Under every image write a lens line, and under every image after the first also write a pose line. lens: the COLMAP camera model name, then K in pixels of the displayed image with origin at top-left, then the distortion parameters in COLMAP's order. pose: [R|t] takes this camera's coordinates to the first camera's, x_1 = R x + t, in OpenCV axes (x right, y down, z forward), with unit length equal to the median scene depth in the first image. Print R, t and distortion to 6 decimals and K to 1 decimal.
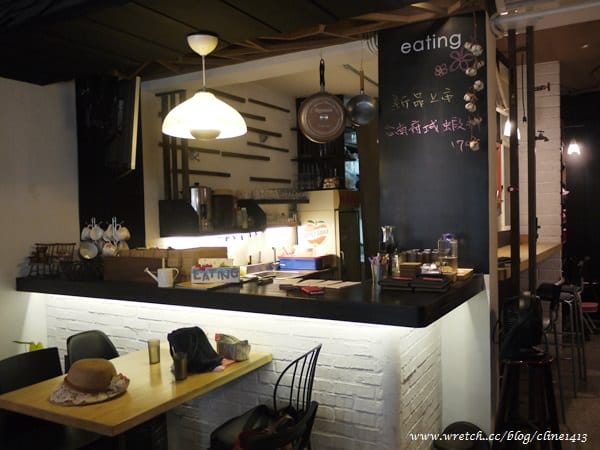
lens RADIAL K [[550.5, 0, 300.0], [0, 550.5, 225.0], [0, 0, 1]] dist [-0.008185, -0.000164]
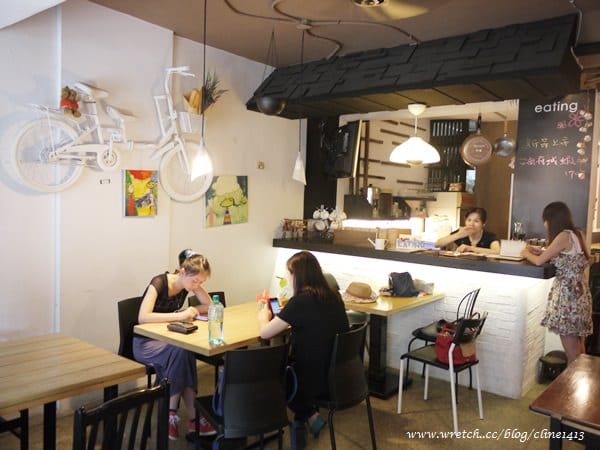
lens RADIAL K [[515.7, 0, 300.0], [0, 515.7, 225.0], [0, 0, 1]] dist [-0.000954, -0.004257]
pose [[0.984992, 0.068938, -0.158235, -0.211325], [-0.065296, 0.997470, 0.028111, 0.007417], [0.159773, -0.017357, 0.987001, -0.532850]]
